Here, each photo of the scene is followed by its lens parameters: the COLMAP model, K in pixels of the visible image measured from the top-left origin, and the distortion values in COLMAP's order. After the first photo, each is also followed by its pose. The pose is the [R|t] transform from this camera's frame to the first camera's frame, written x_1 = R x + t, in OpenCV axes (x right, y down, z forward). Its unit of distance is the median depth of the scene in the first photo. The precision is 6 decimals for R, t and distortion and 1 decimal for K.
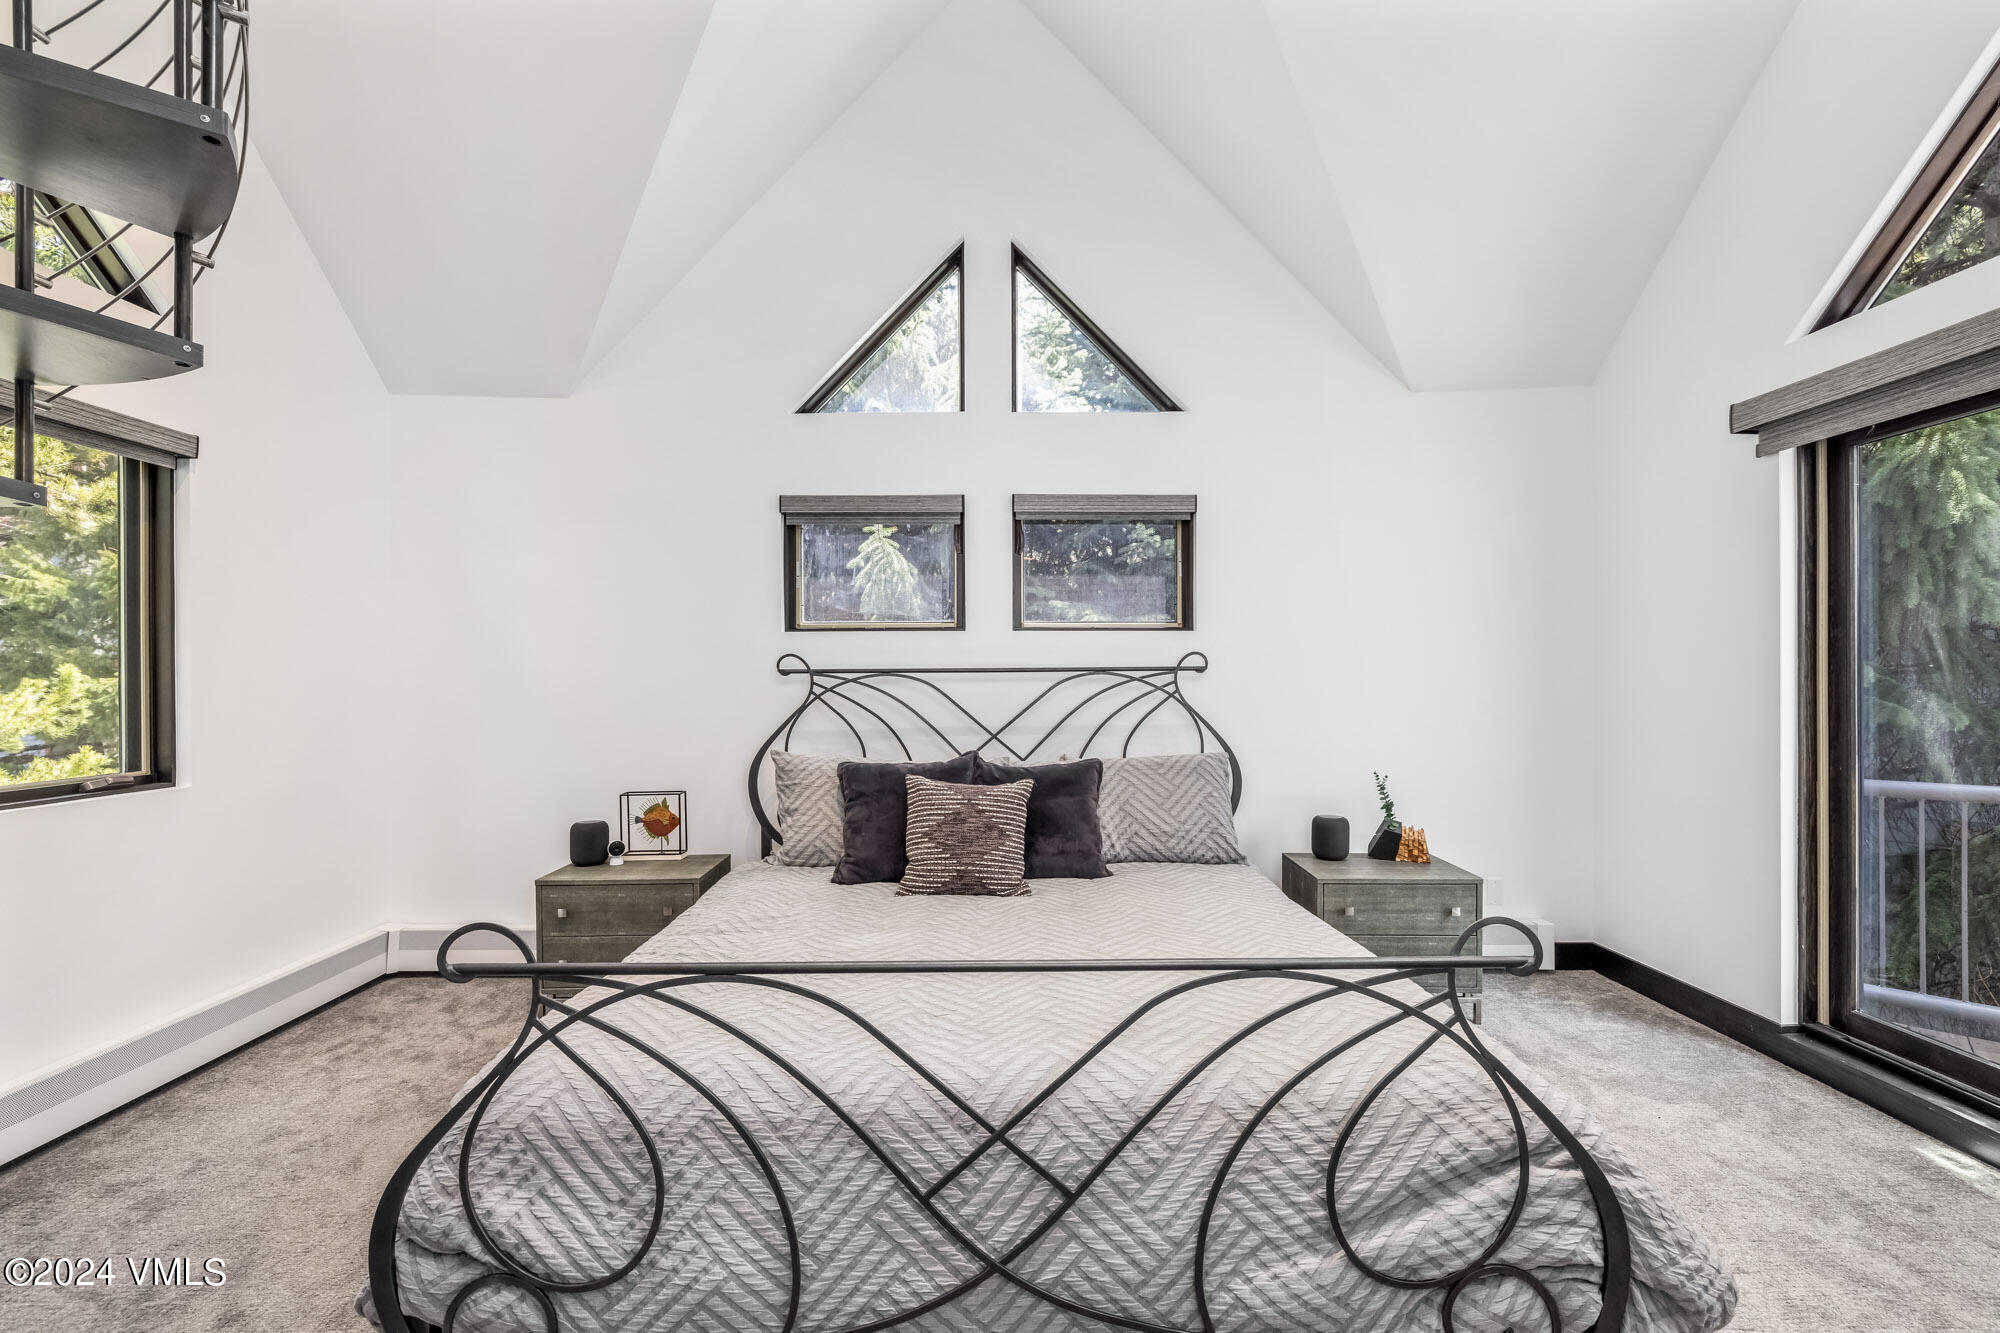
lens RADIAL K [[849.8, 0, 996.2], [0, 849.8, 674.9], [0, 0, 1]] dist [-0.001729, 0.000645]
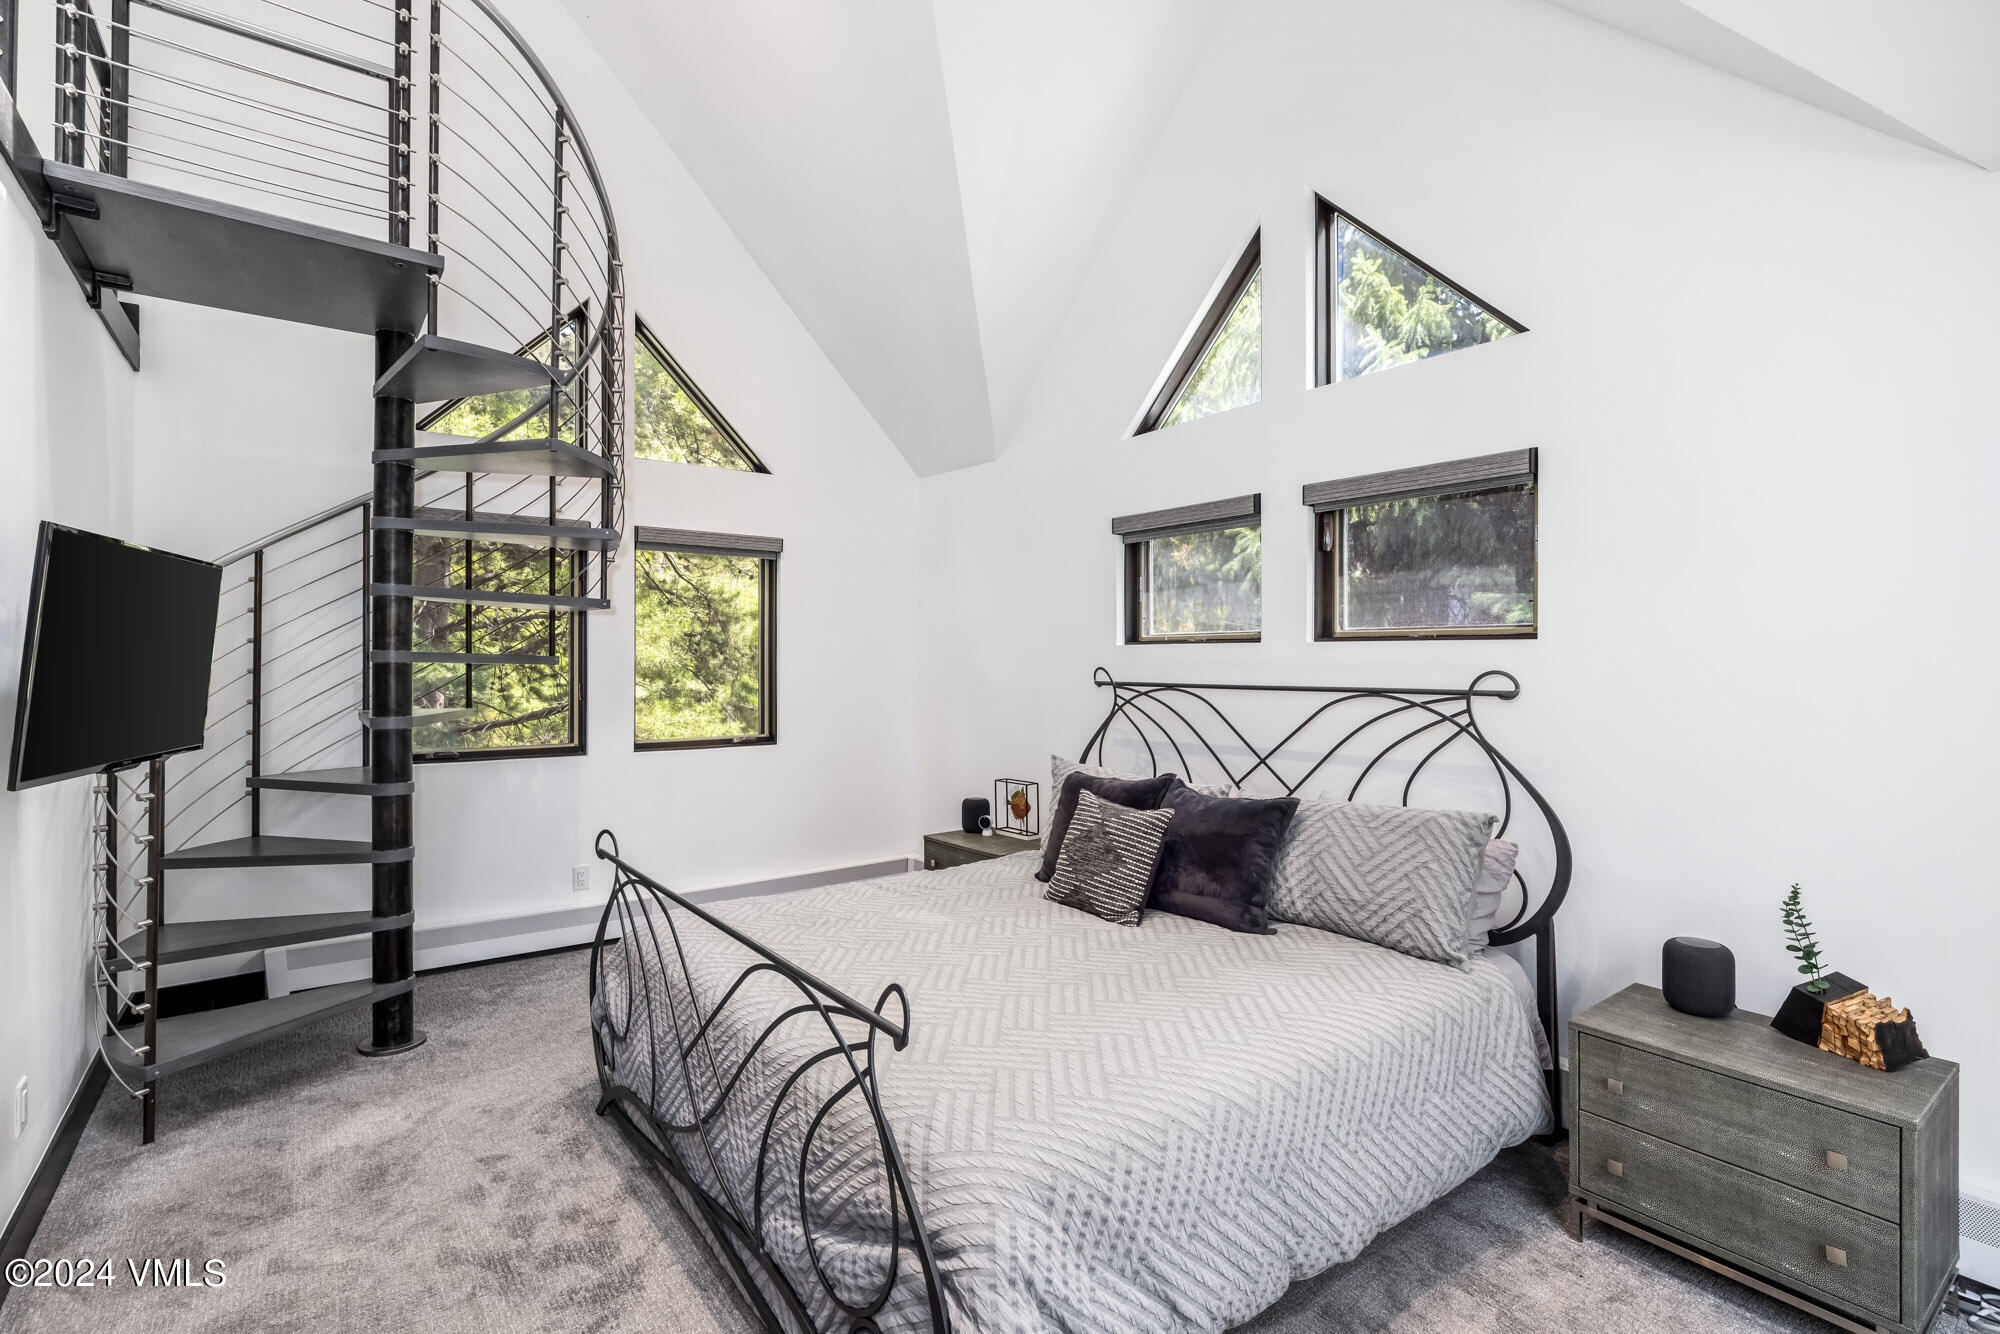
lens RADIAL K [[941.6, 0, 1002.8], [0, 941.6, 659.8], [0, 0, 1]] dist [-0.003627, 0.000679]
pose [[0.590102, 0.007462, -0.807294, 0.662665], [-0.002002, 0.999968, 0.007780, -0.044025], [0.807326, -0.002974, 0.590098, 0.195975]]
